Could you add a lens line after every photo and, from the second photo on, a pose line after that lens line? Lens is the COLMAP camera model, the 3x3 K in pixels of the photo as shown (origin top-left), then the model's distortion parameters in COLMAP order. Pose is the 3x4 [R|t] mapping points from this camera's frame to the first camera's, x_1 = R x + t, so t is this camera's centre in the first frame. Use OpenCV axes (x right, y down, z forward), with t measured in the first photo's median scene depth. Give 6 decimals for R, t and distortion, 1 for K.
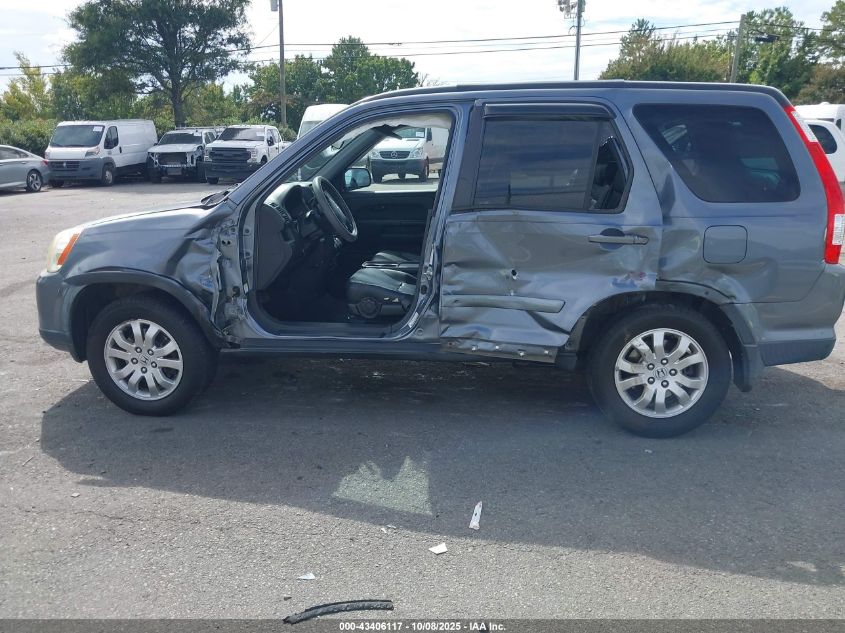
lens RADIAL K [[685.7, 0, 391.5], [0, 685.7, 311.9], [0, 0, 1]] dist [-0.004398, -0.012759]
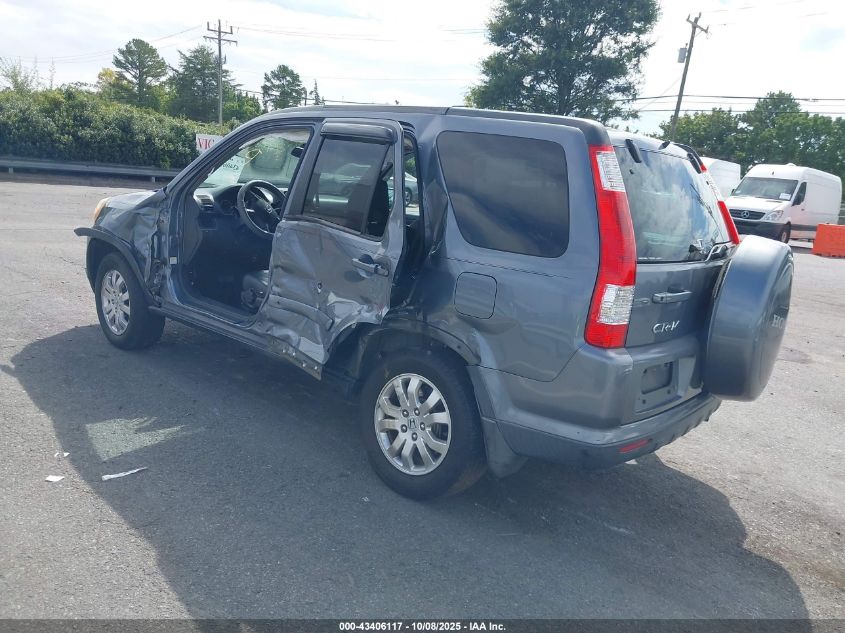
lens RADIAL K [[652.6, 0, 422.5], [0, 652.6, 316.5], [0, 0, 1]] dist [-0.001806, -0.001544]
pose [[0.828370, 0.210192, -0.519251, 0.774169], [-0.233948, 0.972038, 0.020257, -0.065209], [0.508990, 0.104697, 0.854381, 0.236139]]
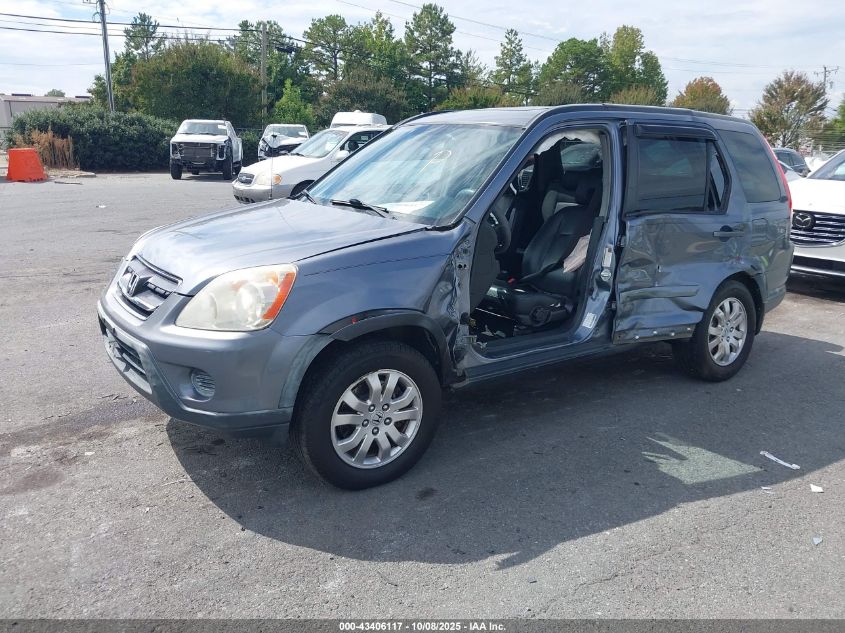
lens RADIAL K [[670.1, 0, 436.2], [0, 670.1, 318.3], [0, 0, 1]] dist [0.002637, -0.001866]
pose [[0.749110, -0.145194, 0.646338, -0.819647], [0.133338, 0.988764, 0.067577, -0.093921], [-0.648887, 0.035559, 0.760053, 0.349441]]
